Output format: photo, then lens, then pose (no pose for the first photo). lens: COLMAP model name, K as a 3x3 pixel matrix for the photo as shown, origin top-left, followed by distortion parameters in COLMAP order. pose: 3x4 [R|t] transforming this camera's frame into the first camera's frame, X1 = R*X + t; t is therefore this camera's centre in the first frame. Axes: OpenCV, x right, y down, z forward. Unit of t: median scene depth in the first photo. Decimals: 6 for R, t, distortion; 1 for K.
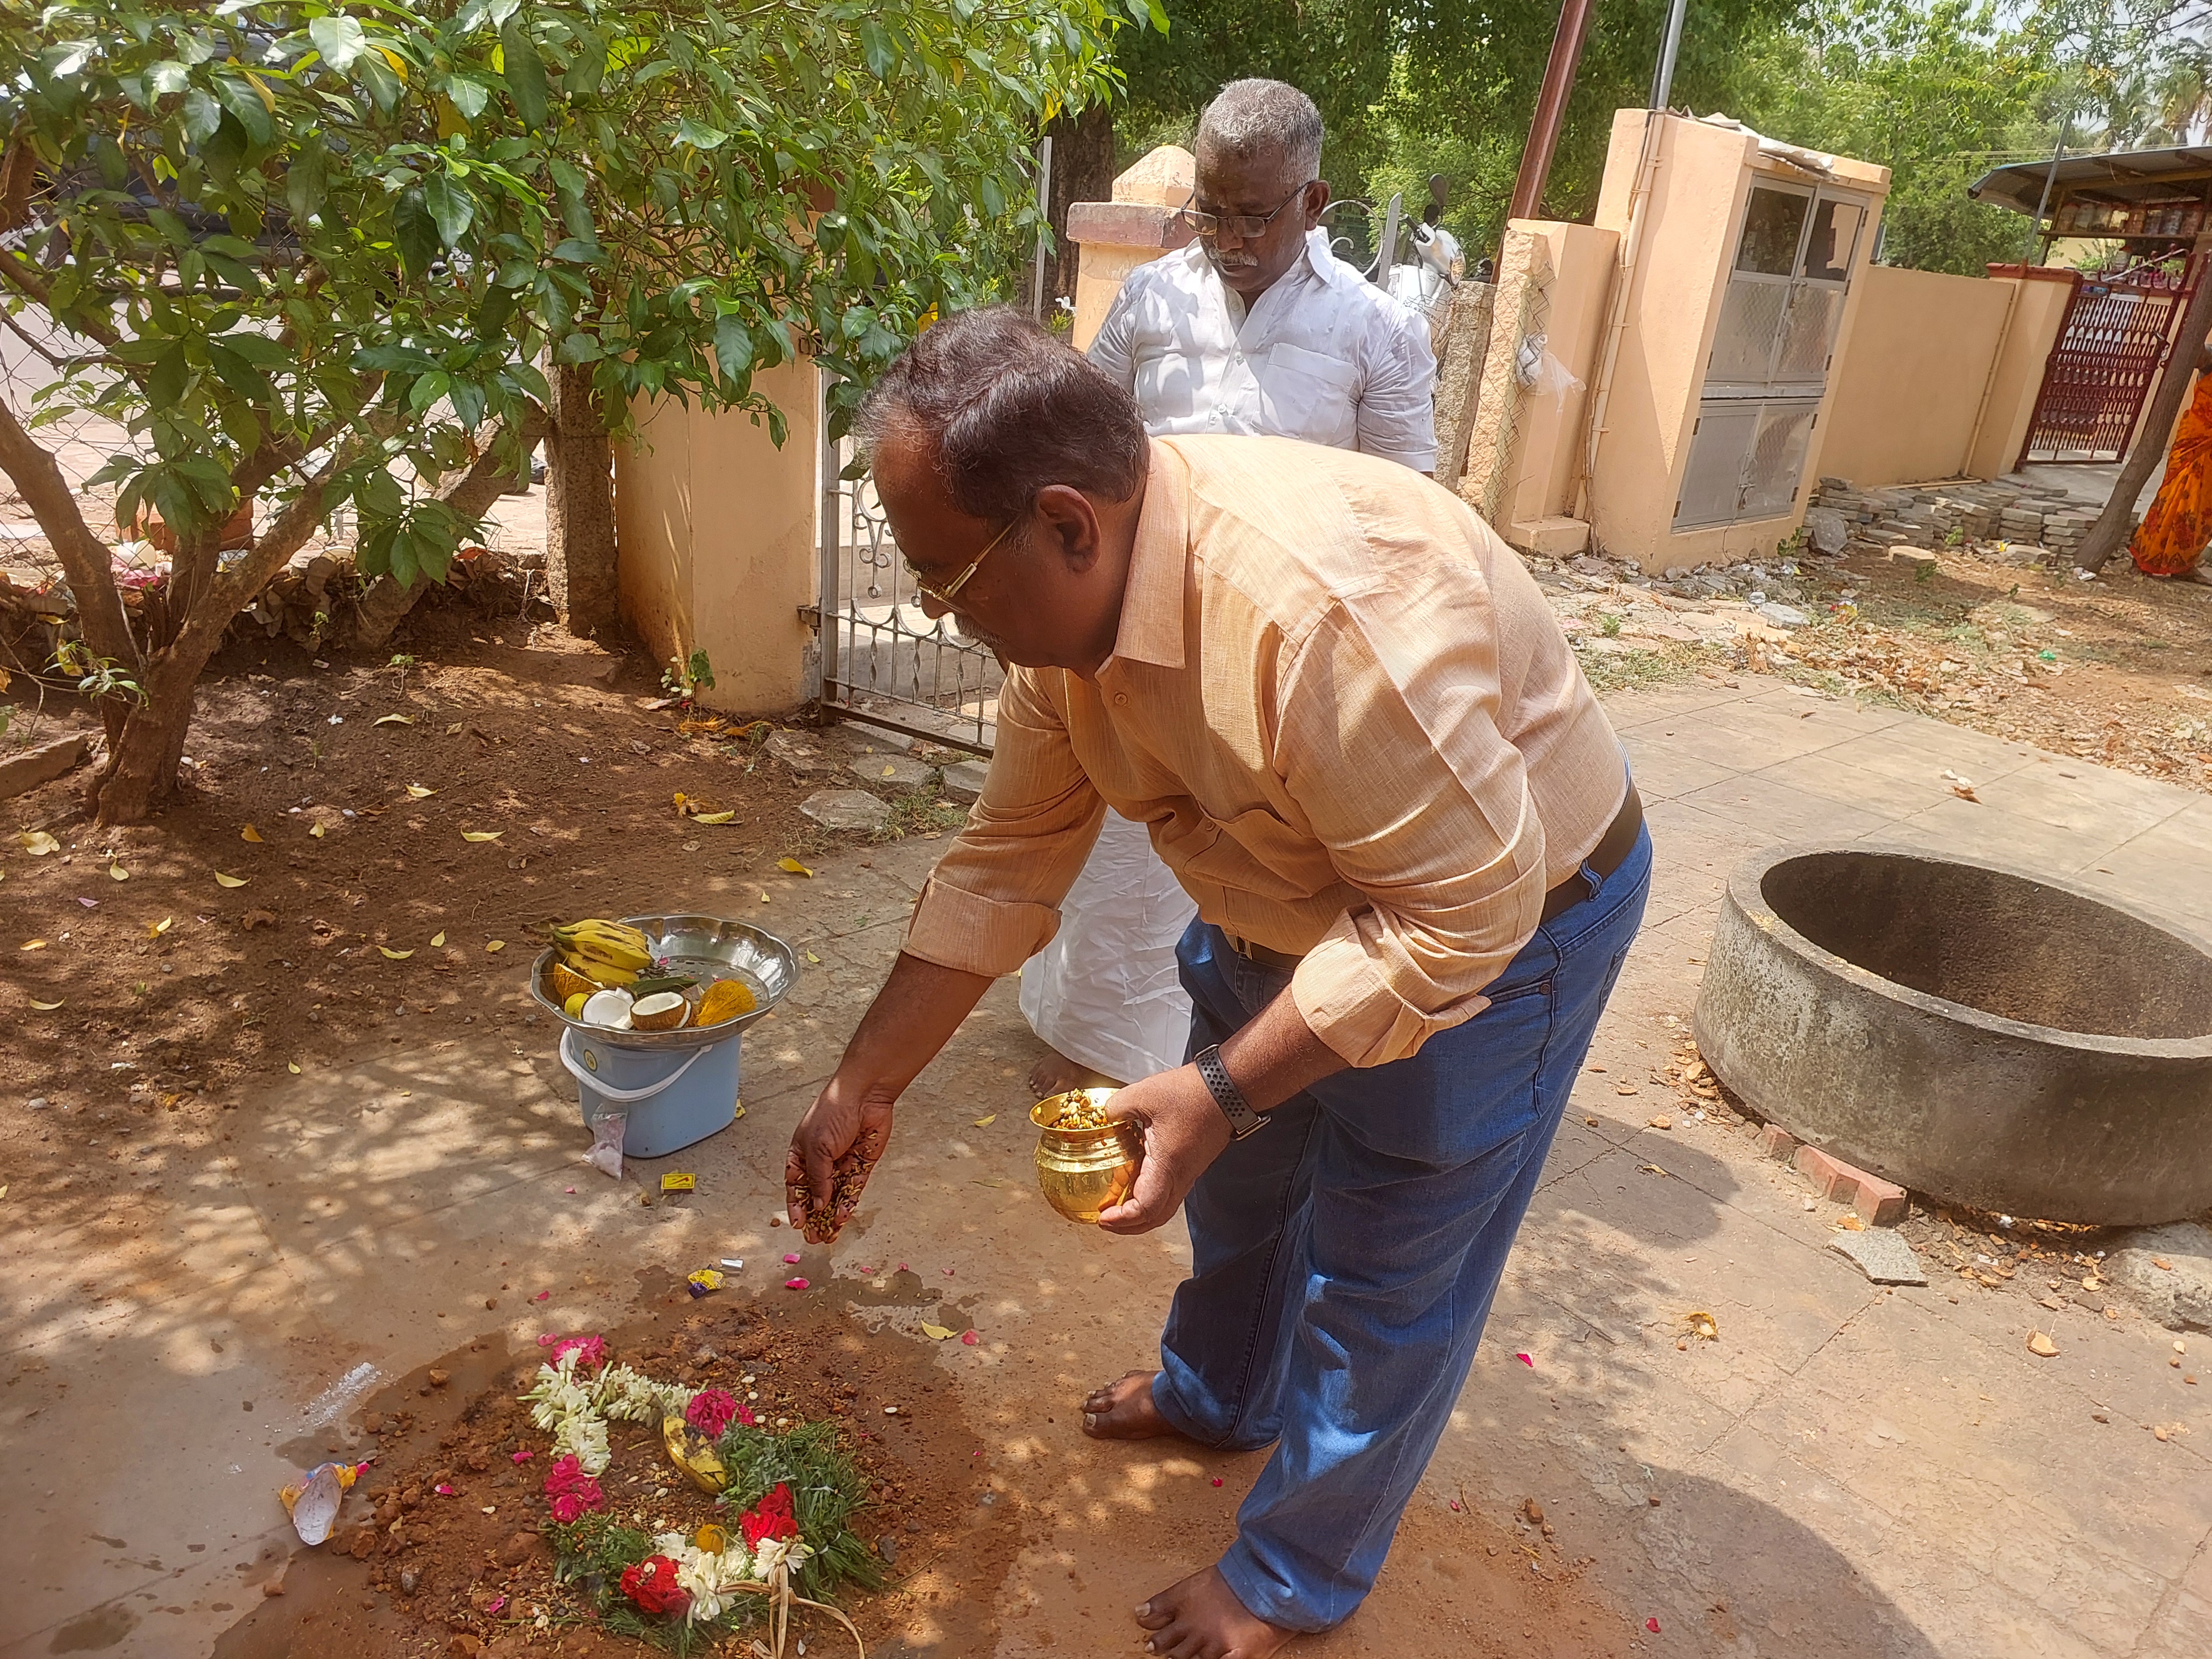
lens RADIAL K [[1490.6, 0, 1089.5], [0, 1490.6, 794.2], [0, 0, 1]] dist [0.019934, -0.017274]
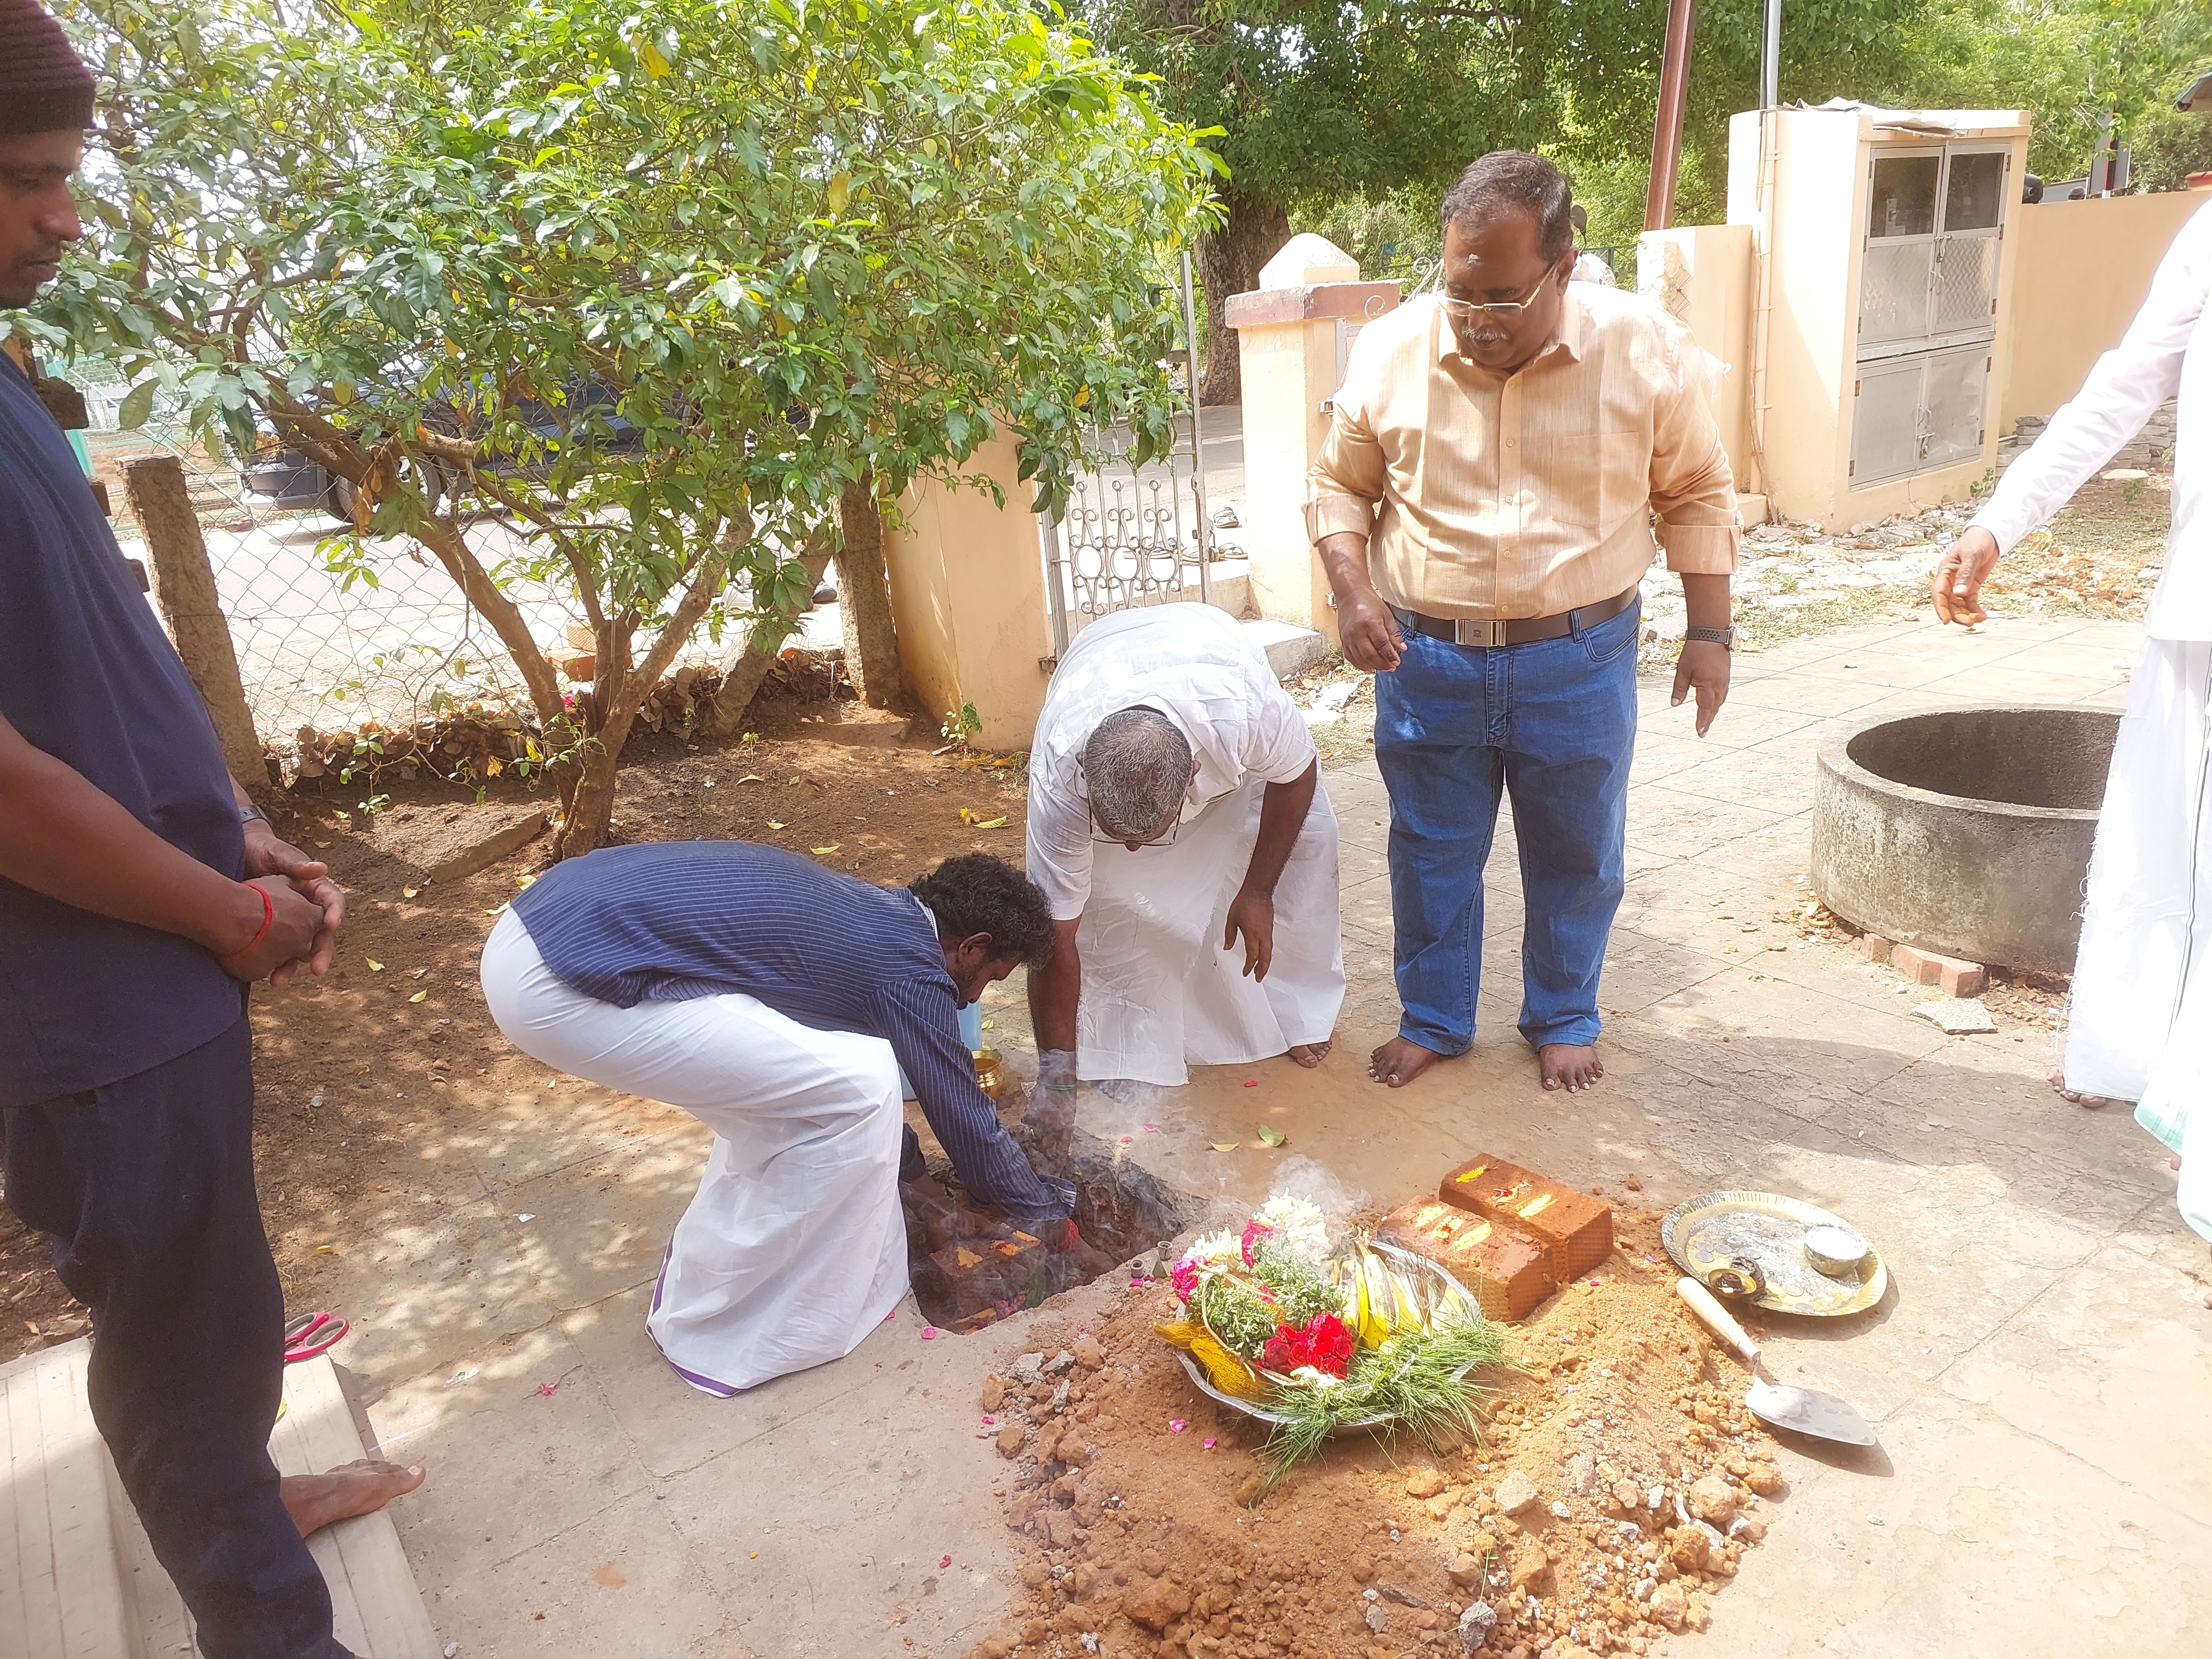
lens RADIAL K [[1490.6, 0, 1091.1], [0, 1490.6, 814.1], [0, 0, 1]] dist [0.019934, -0.017274]
pose [[0.975296, -0.127896, -0.180110, 0.051733], [0.118531, 0.991020, -0.061877, 0.085551], [0.186407, 0.039000, 0.981698, -0.200360]]
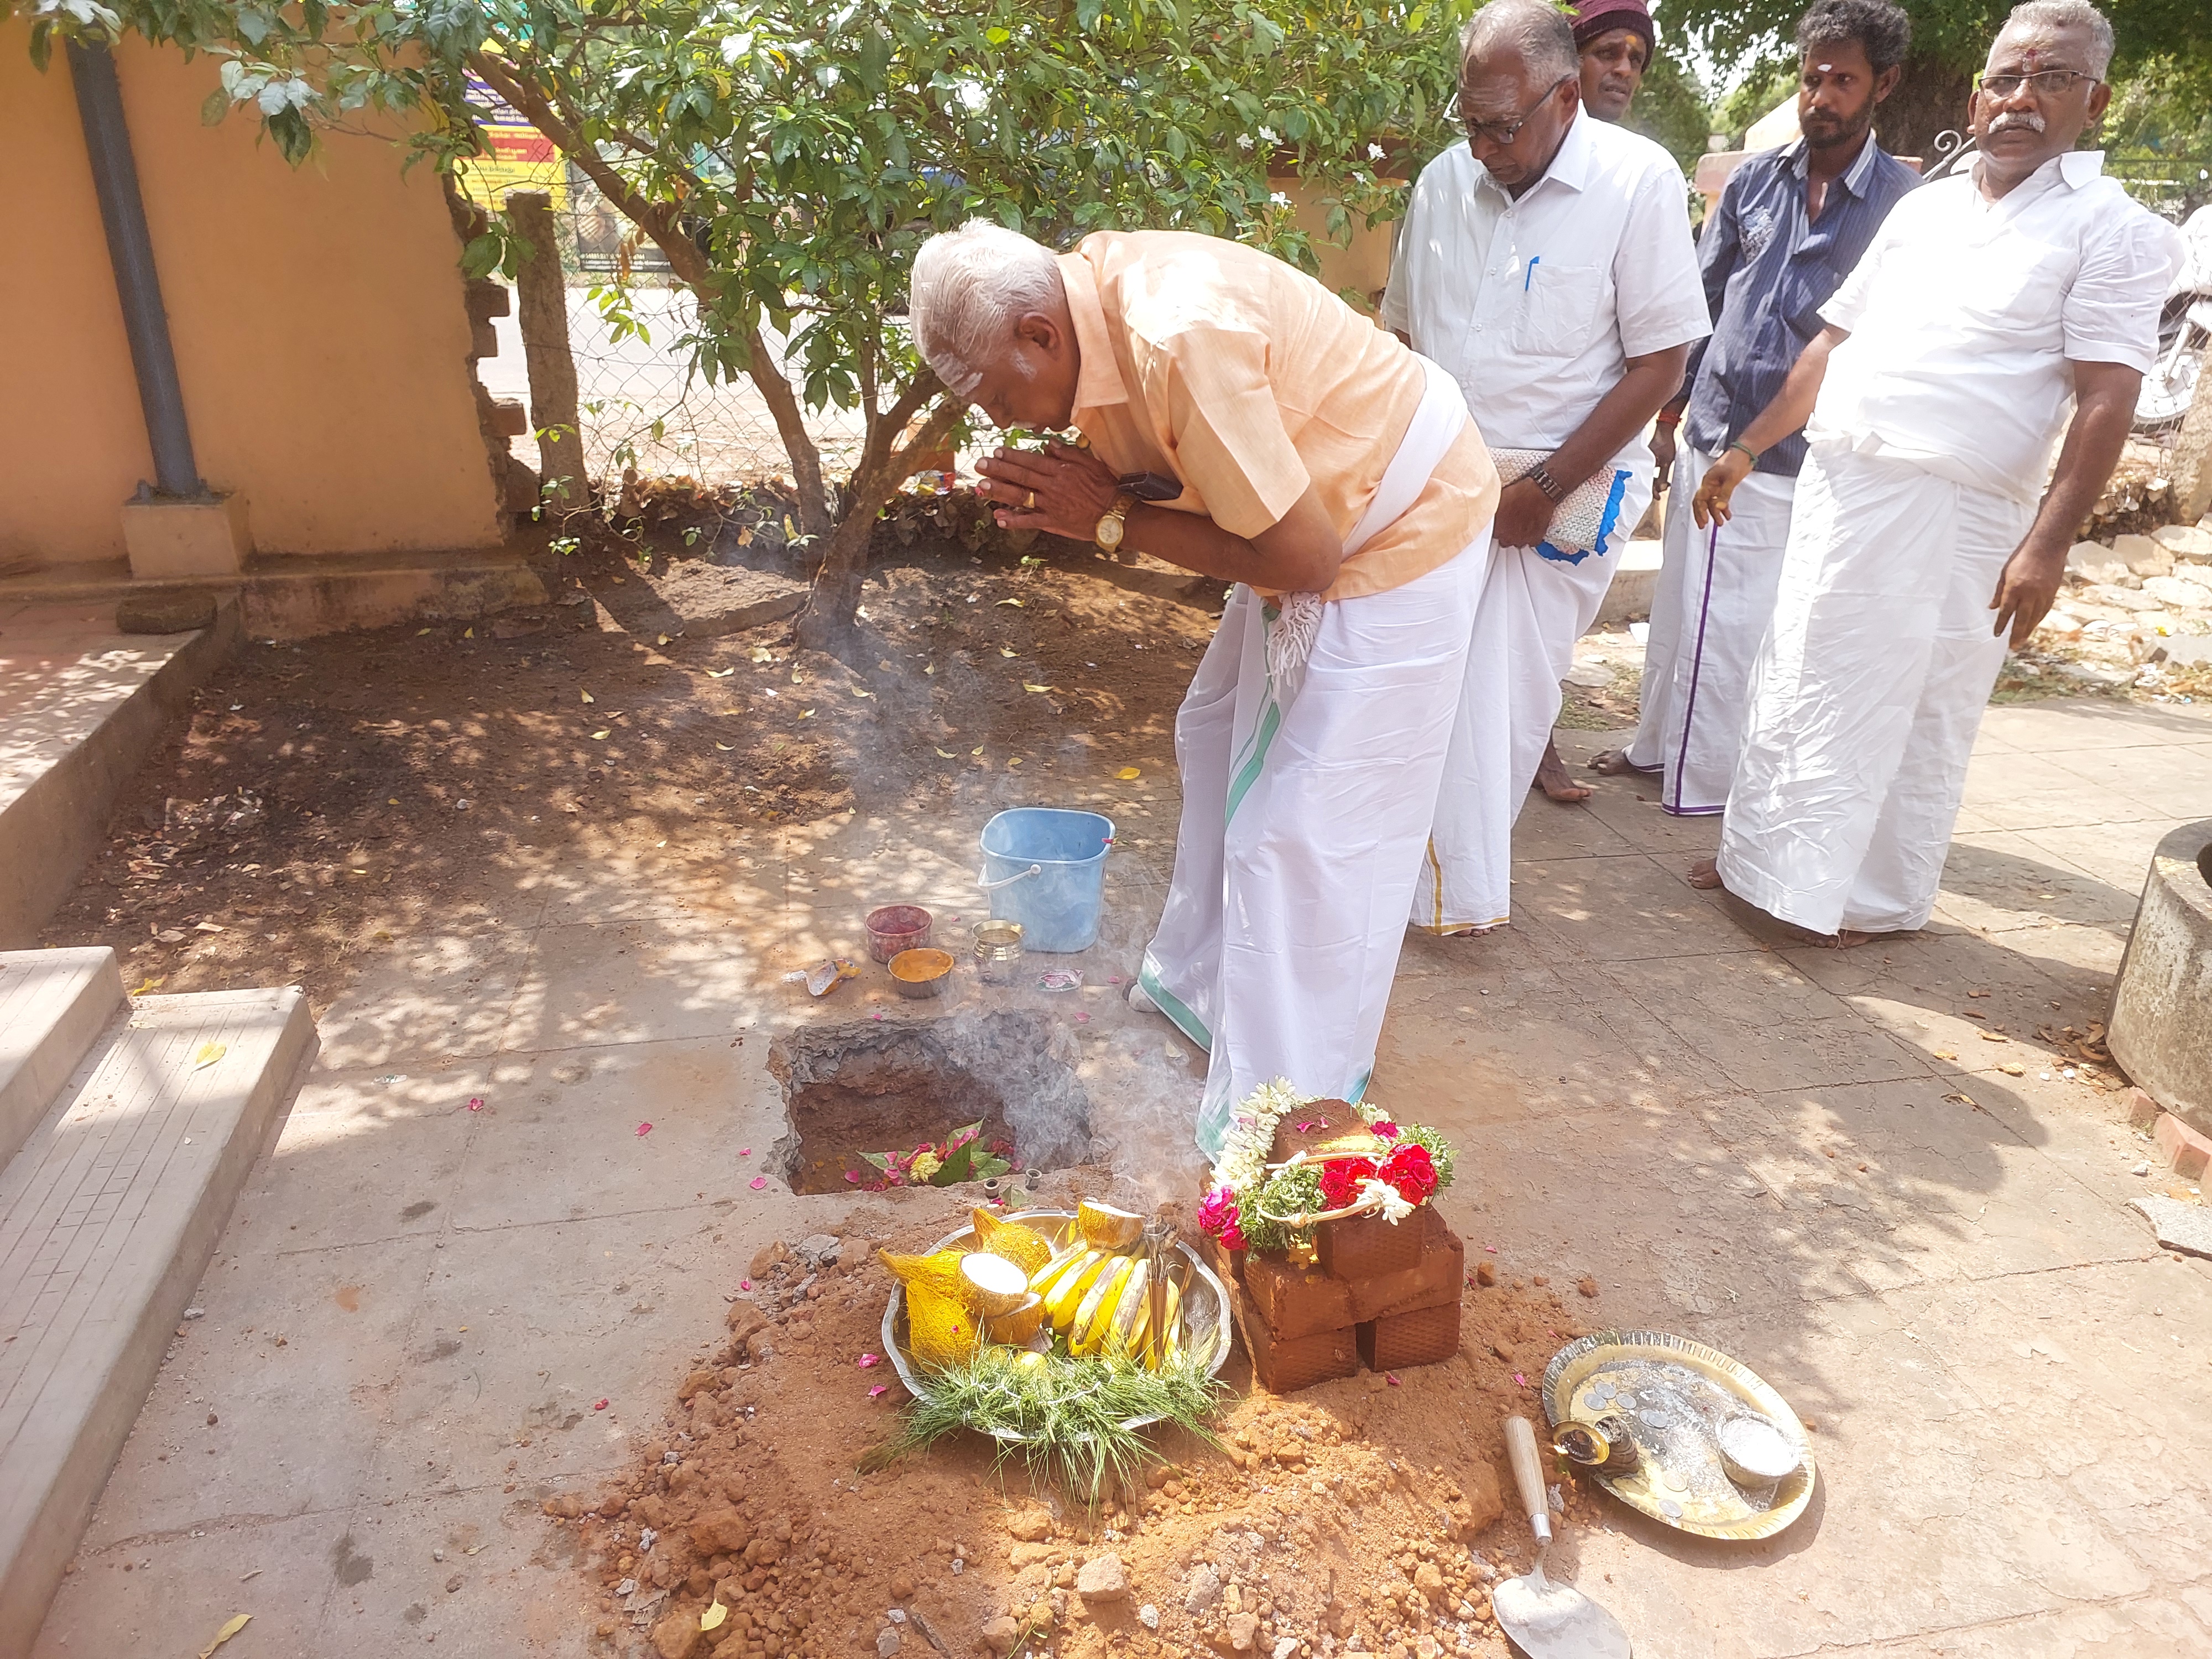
lens RADIAL K [[1490.6, 0, 1123.5], [0, 1490.6, 813.1], [0, 0, 1]] dist [0.019934, -0.017274]
pose [[0.863113, 0.122141, -0.490017, 0.238188], [-0.122666, 0.991958, 0.031190, 0.070222], [0.489886, 0.033188, 0.871155, -0.059810]]
